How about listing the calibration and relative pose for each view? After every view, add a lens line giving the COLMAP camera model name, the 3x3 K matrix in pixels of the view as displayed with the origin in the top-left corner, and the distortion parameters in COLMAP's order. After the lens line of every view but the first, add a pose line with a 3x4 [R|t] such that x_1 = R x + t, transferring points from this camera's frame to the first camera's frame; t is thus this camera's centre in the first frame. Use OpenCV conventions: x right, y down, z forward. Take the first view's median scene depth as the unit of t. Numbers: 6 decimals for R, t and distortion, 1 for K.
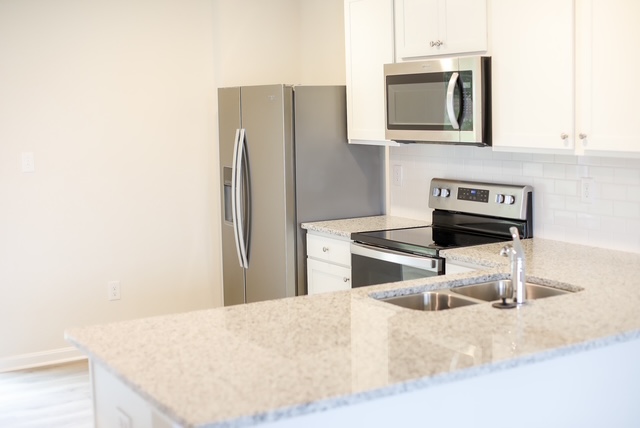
lens RADIAL K [[923.3, 0, 320.1], [0, 923.3, 215.8], [0, 0, 1]] dist [-0.106288, 0.000000]
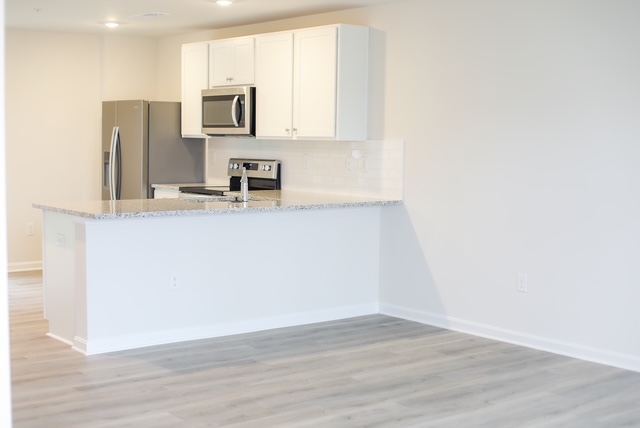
lens RADIAL K [[923.3, 0, 320.7], [0, 923.3, 212.1], [0, 0, 1]] dist [-0.106288, 0.000000]
pose [[0.990935, 0.025060, 0.131982, 0.068238], [-0.020129, 0.999054, -0.038558, 0.123446], [-0.132824, 0.035552, 0.990502, -0.711463]]
